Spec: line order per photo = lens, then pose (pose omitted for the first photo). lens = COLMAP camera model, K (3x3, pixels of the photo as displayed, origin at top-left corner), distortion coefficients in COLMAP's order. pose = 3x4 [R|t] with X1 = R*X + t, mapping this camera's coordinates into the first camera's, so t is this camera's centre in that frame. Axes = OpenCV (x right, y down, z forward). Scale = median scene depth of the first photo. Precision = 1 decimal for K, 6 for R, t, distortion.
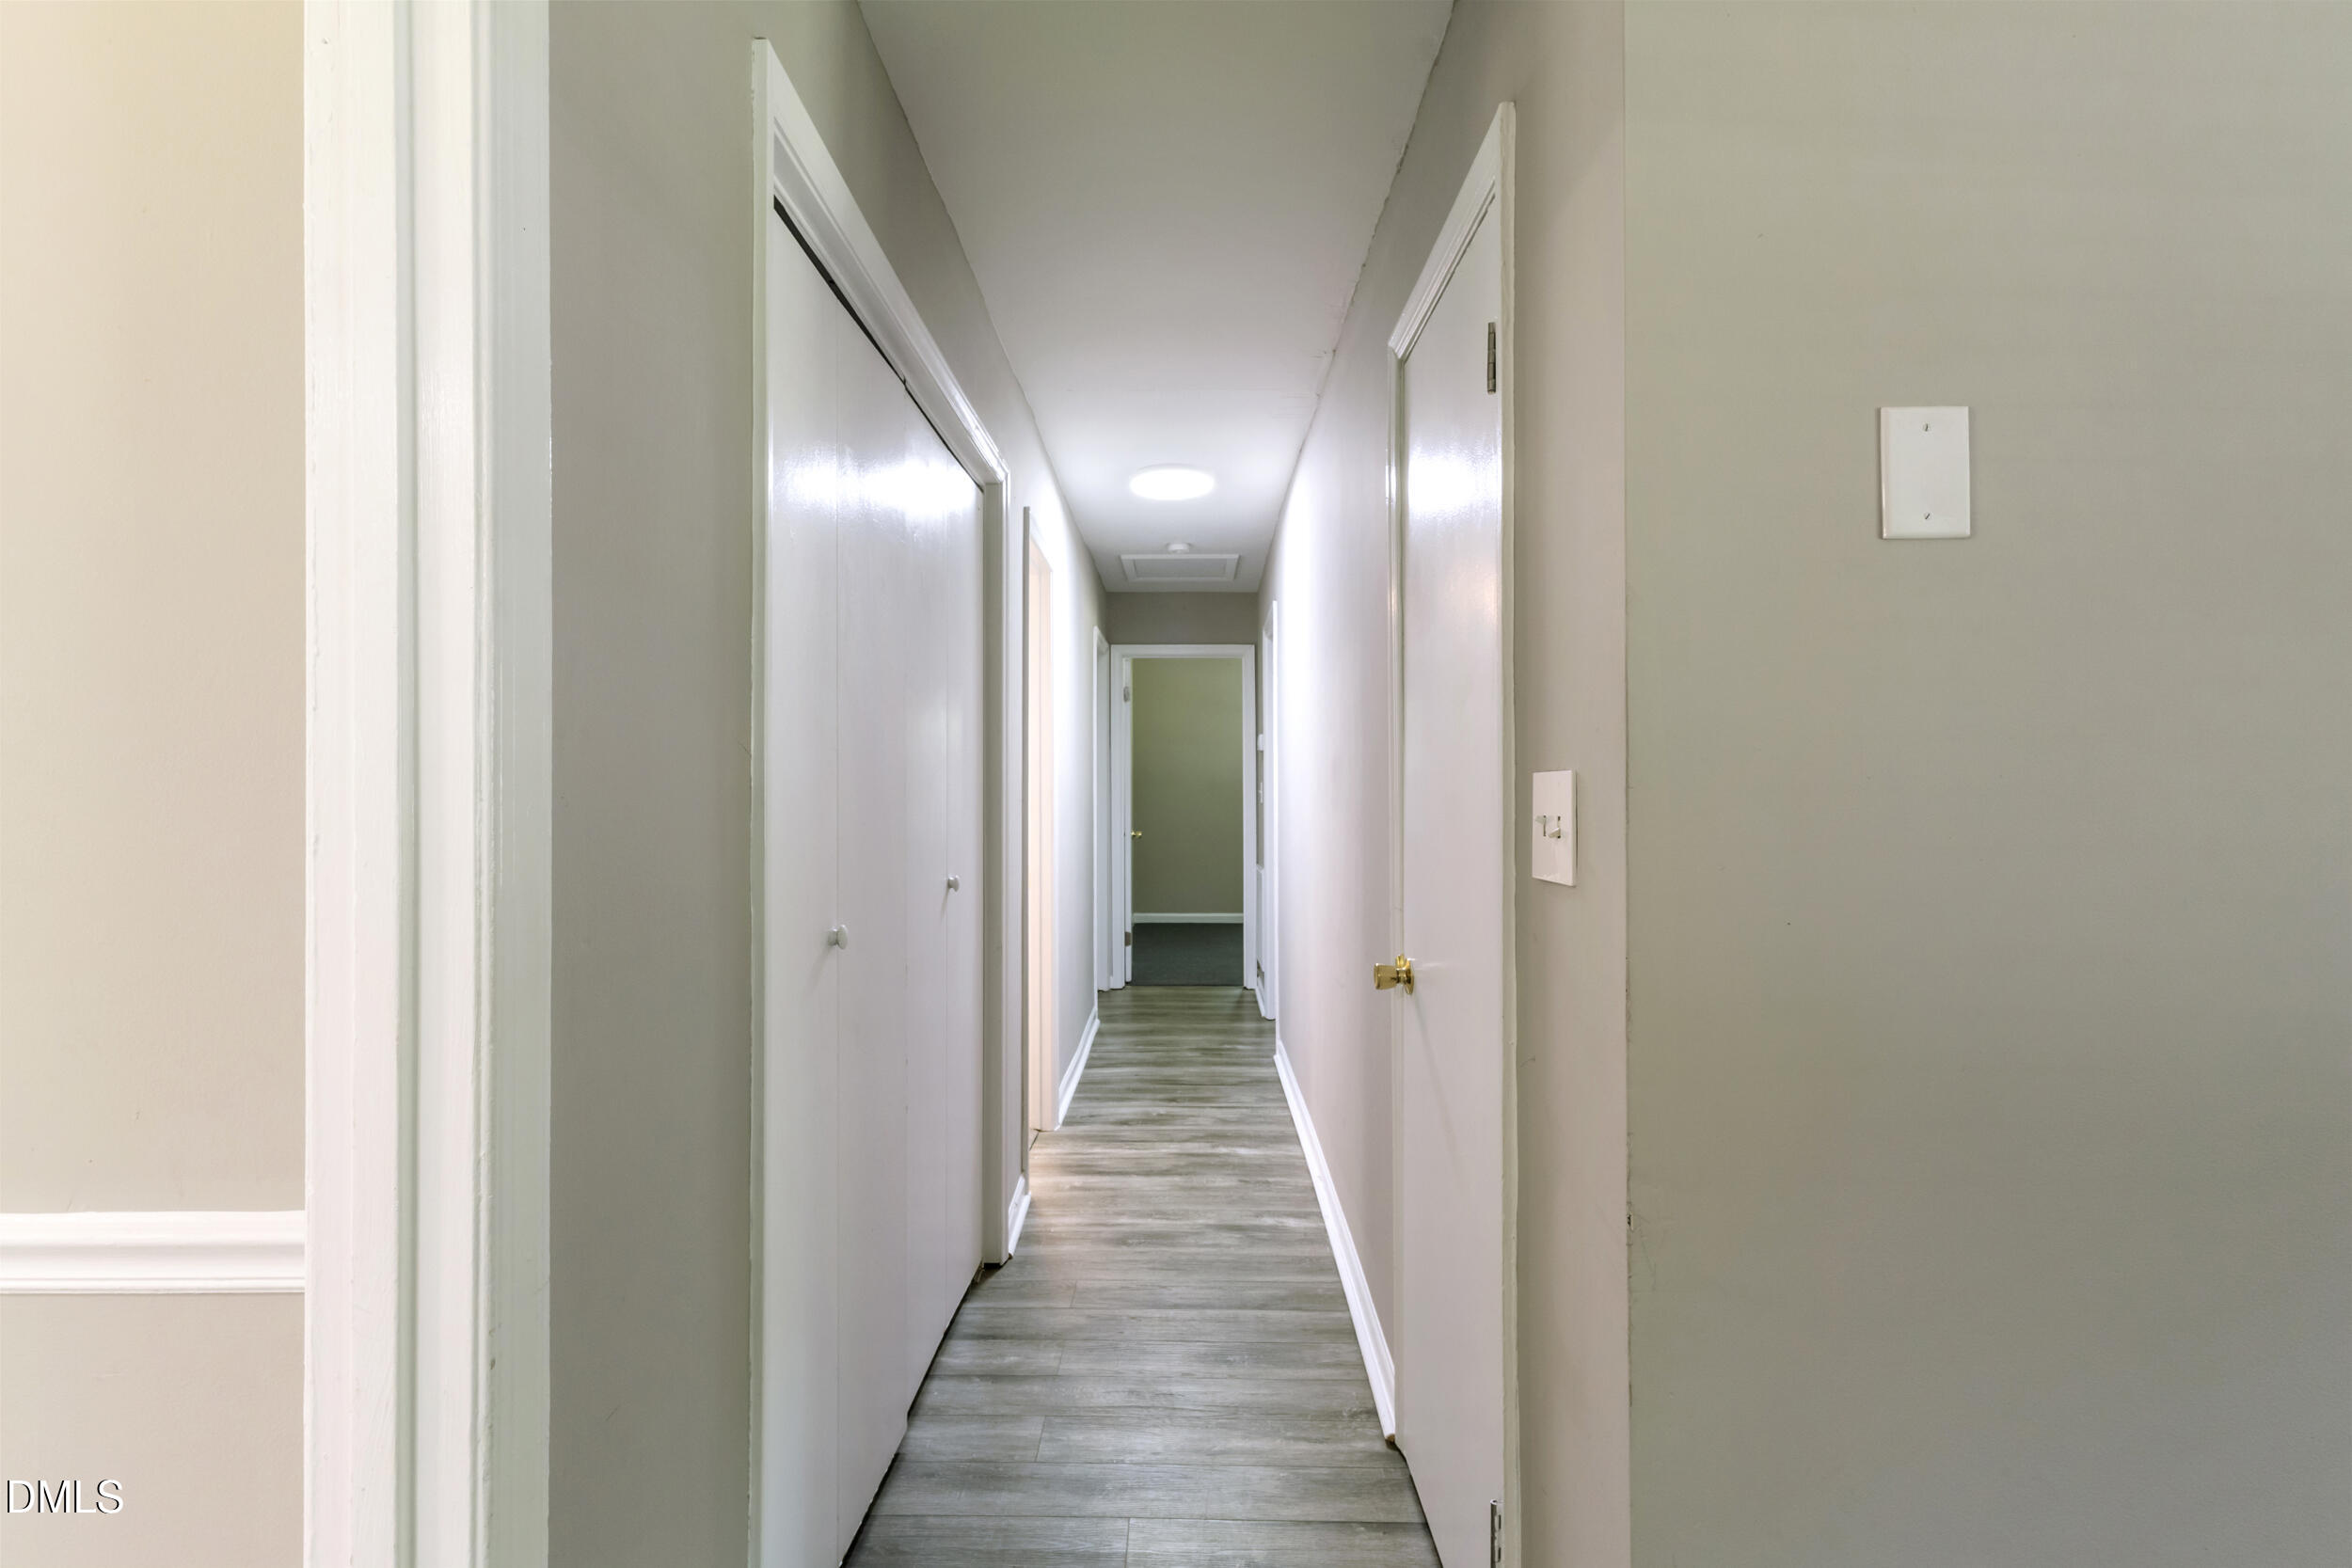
lens RADIAL K [[1078.4, 0, 1168.4], [0, 1078.4, 779.9], [0, 0, 1]] dist [0.003522, -0.000896]
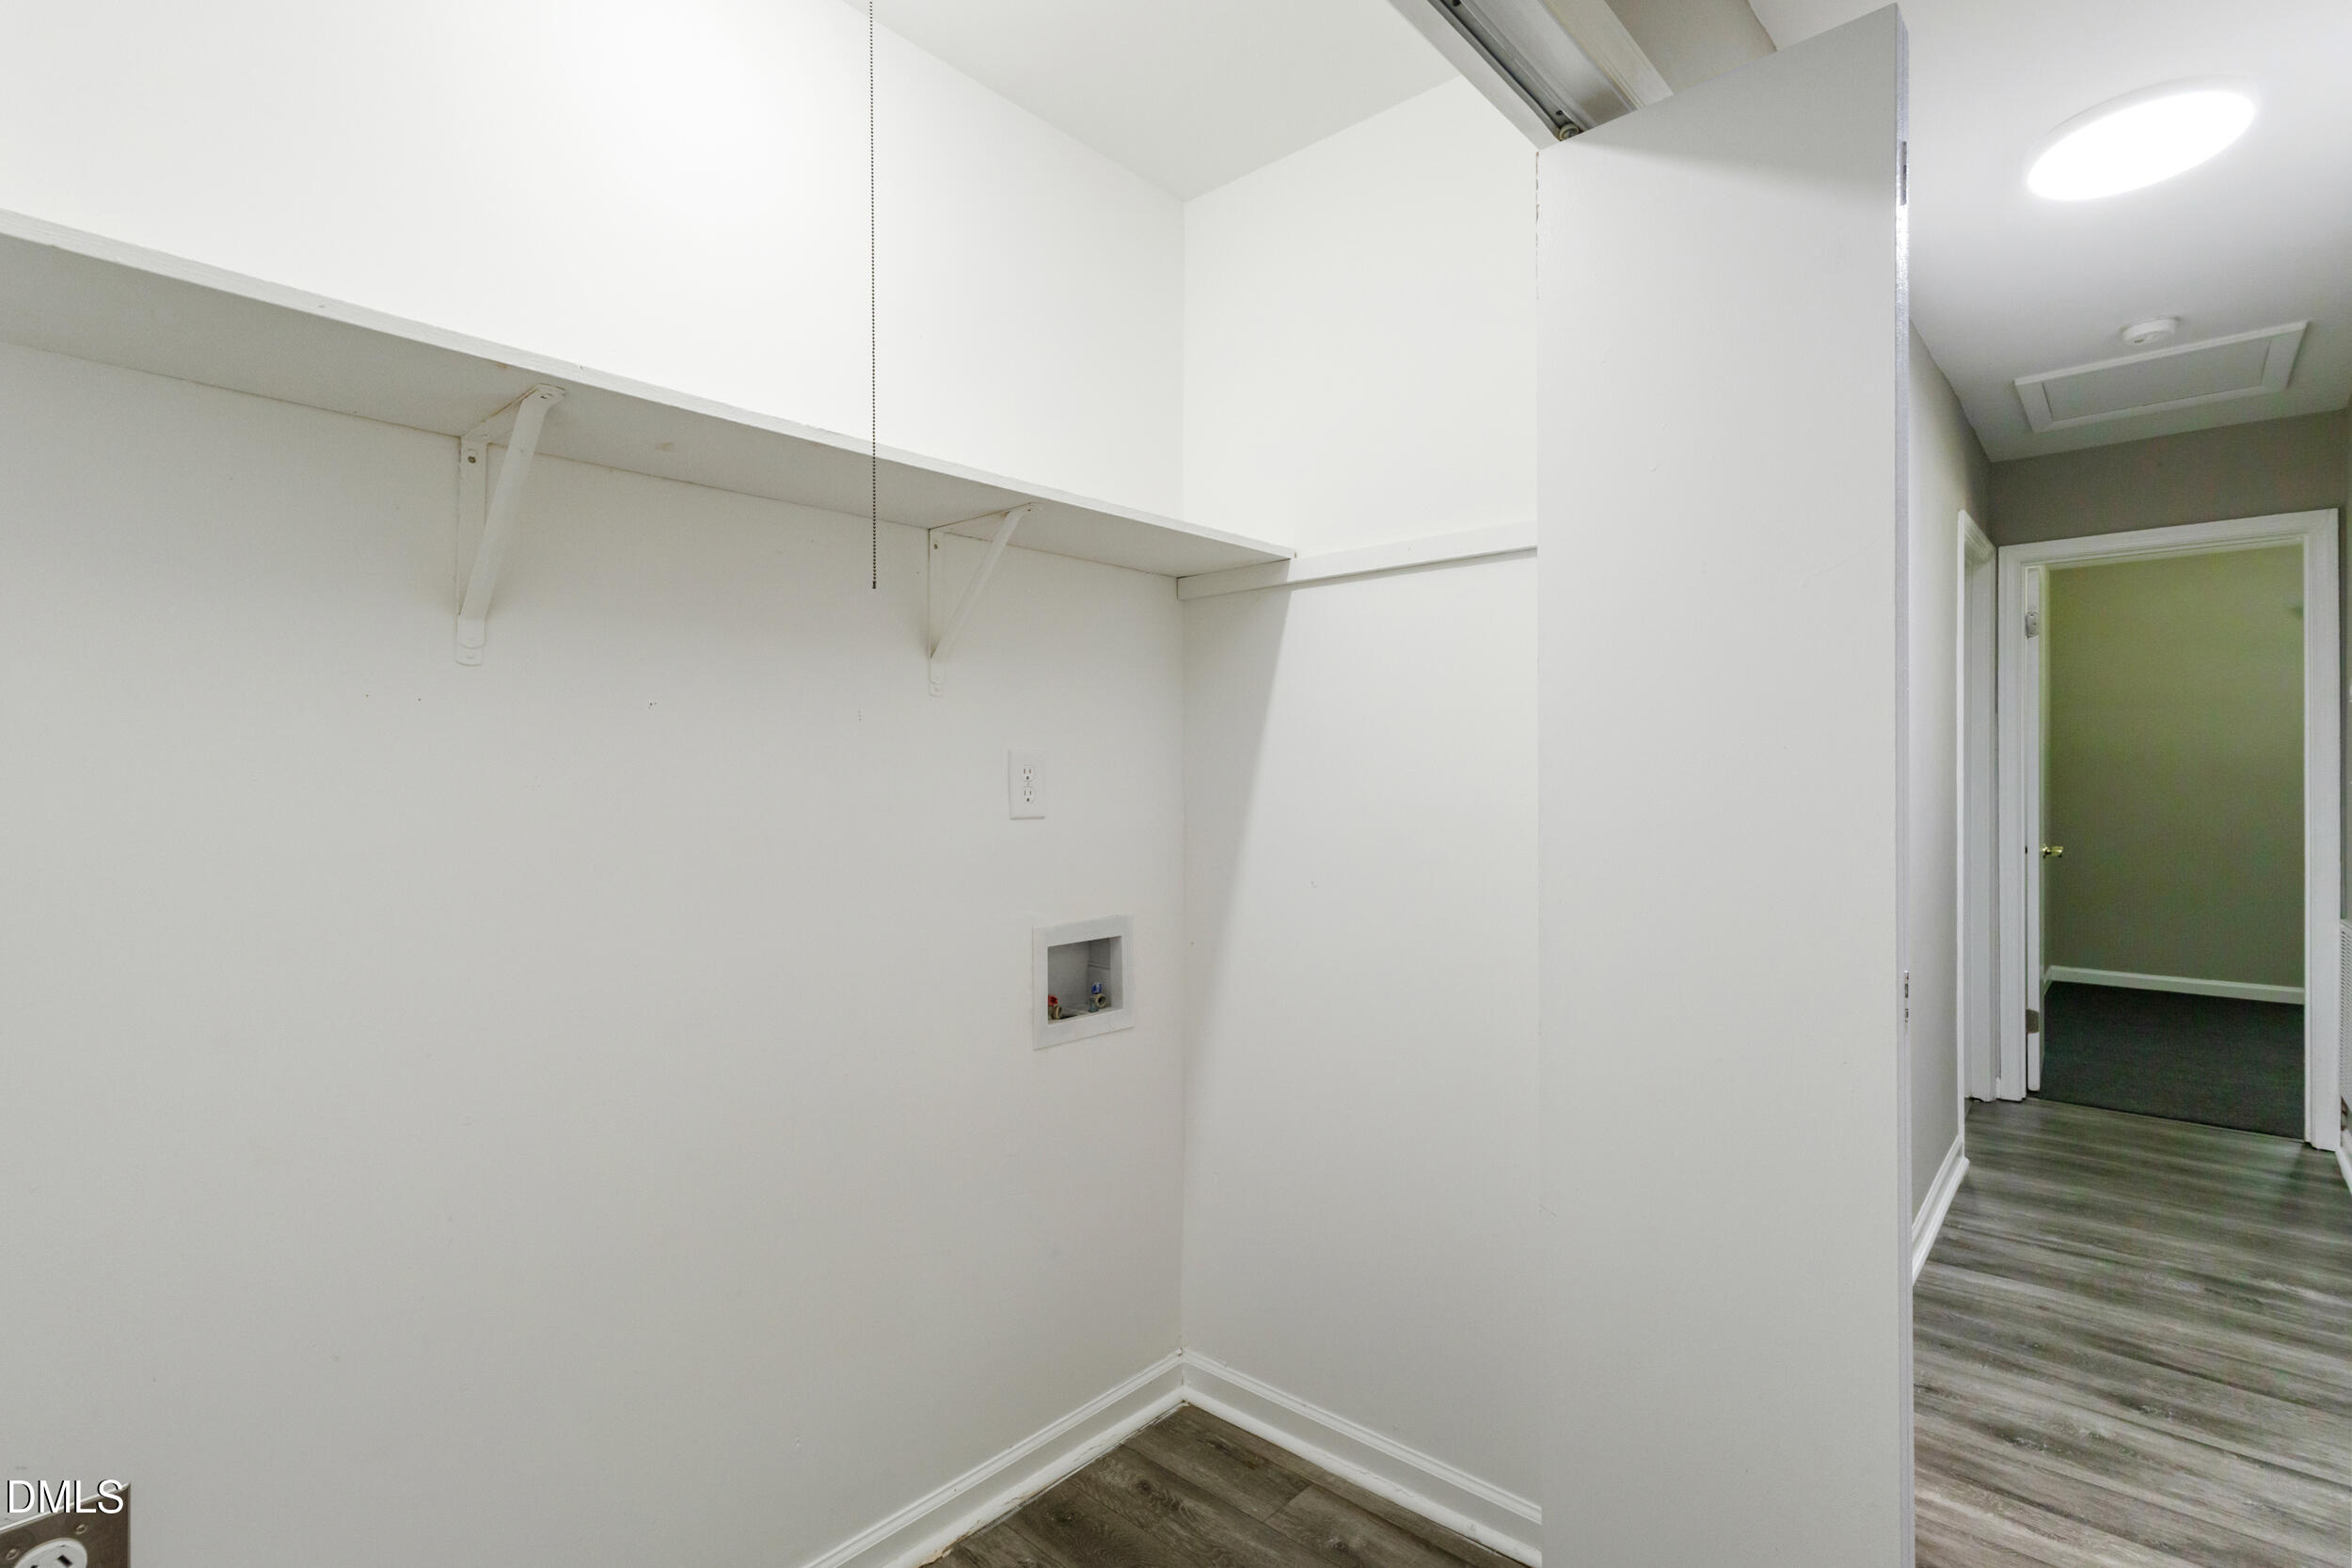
lens RADIAL K [[1078.4, 0, 1168.4], [0, 1078.4, 779.9], [0, 0, 1]] dist [0.003522, -0.000896]
pose [[0.750294, 0.002650, -0.661099, -0.000286], [0.008244, 0.999877, 0.013364, -0.003299], [0.661053, -0.015477, 0.750180, 0.260991]]
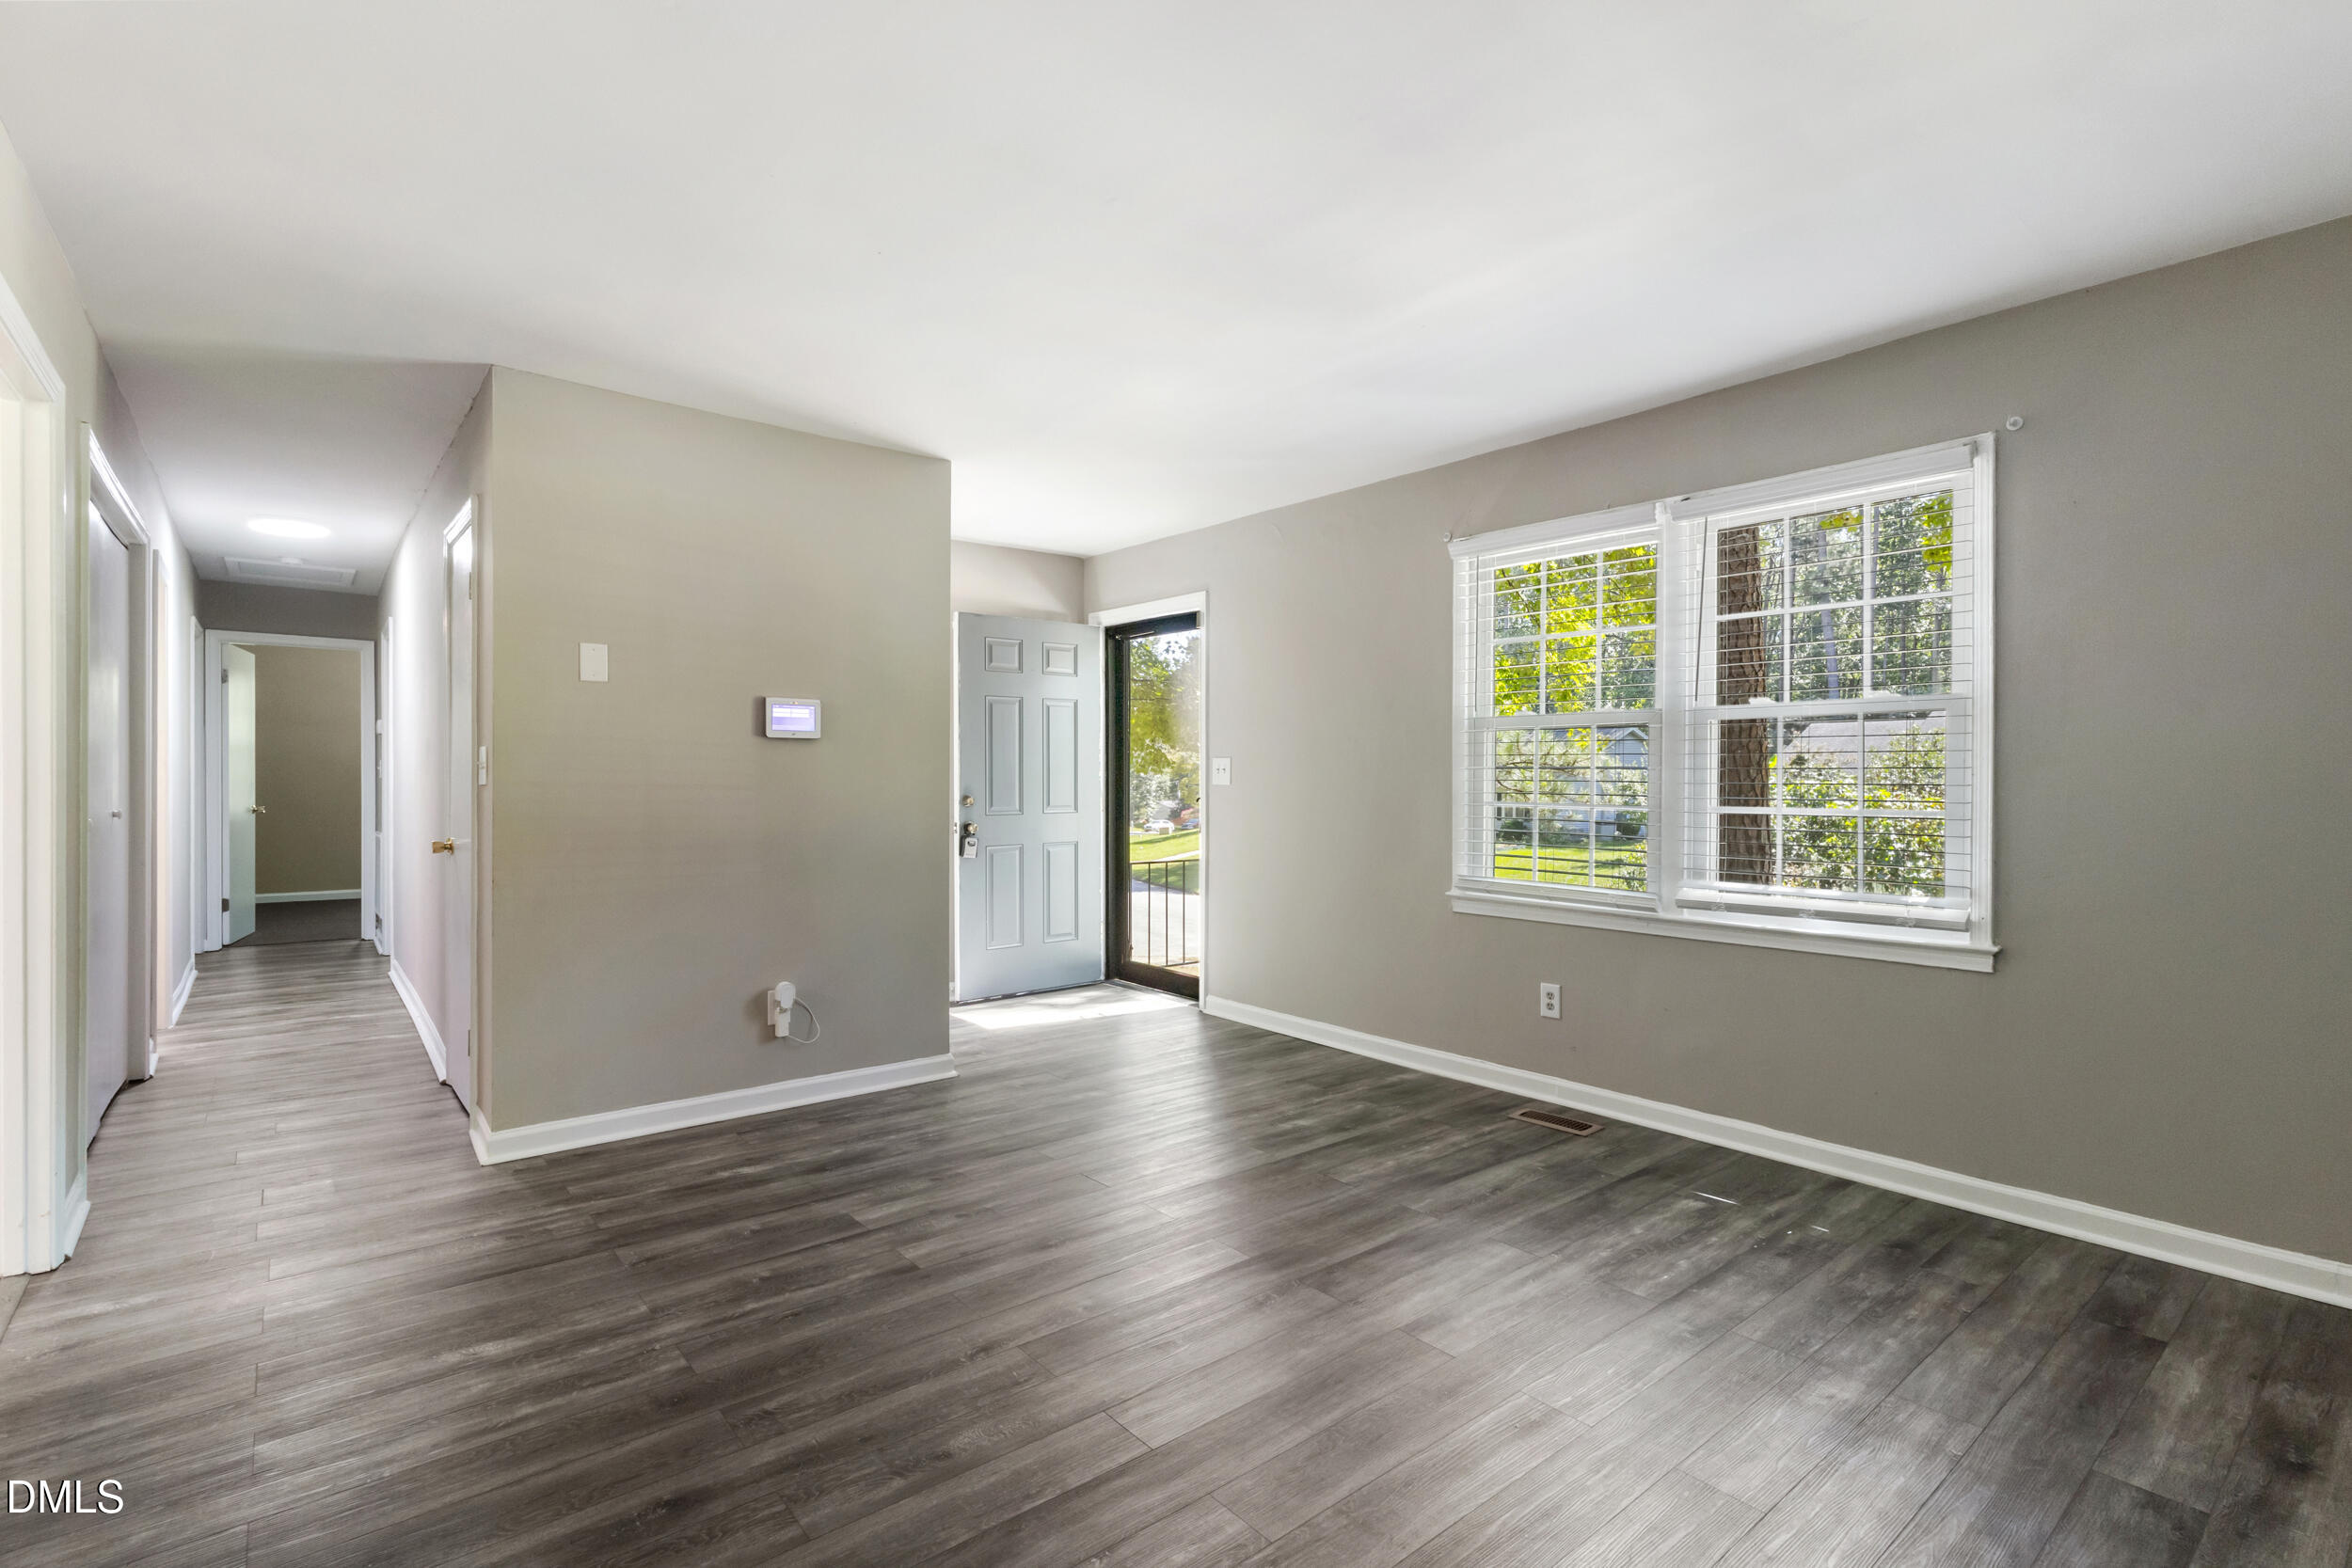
lens RADIAL K [[1091.1, 0, 1188.0], [0, 1091.1, 789.4], [0, 0, 1]] dist [0.003374, 0.000685]
pose [[0.758484, 0.000663, 0.651692, -0.026142], [-0.010981, 0.999871, 0.011763, 0.011321], [-0.651600, -0.016079, 0.758393, -0.546738]]
